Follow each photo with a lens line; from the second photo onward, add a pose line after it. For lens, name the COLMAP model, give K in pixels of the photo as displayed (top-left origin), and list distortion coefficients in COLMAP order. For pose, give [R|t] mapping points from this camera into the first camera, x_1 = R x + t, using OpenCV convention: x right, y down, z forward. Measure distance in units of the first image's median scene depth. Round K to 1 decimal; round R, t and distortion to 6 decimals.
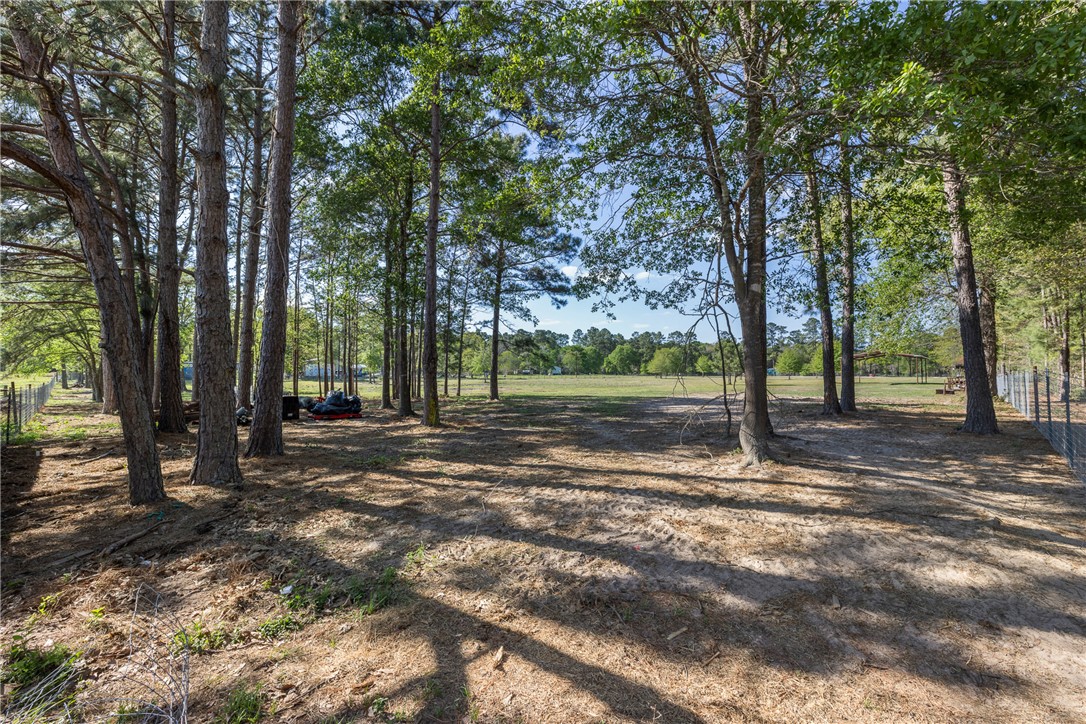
lens RADIAL K [[455.8, 0, 542.0], [0, 455.8, 364.6], [0, 0, 1]] dist [0.001853, 0.000675]
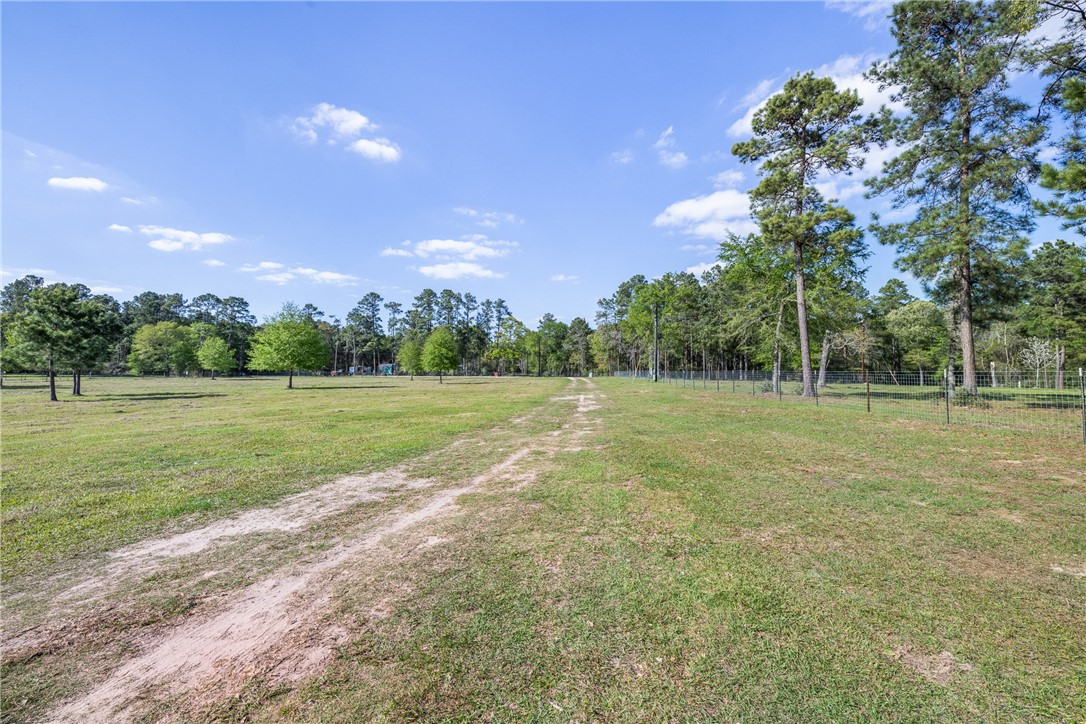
lens RADIAL K [[444.5, 0, 543.0], [0, 444.5, 362.0], [0, 0, 1]] dist [0.001095, 0.000082]
pose [[0.773796, 0.015421, 0.633247, 0.302036], [-0.014189, 0.999875, -0.007011, 0.006945], [-0.633276, -0.003560, 0.773918, 0.374234]]
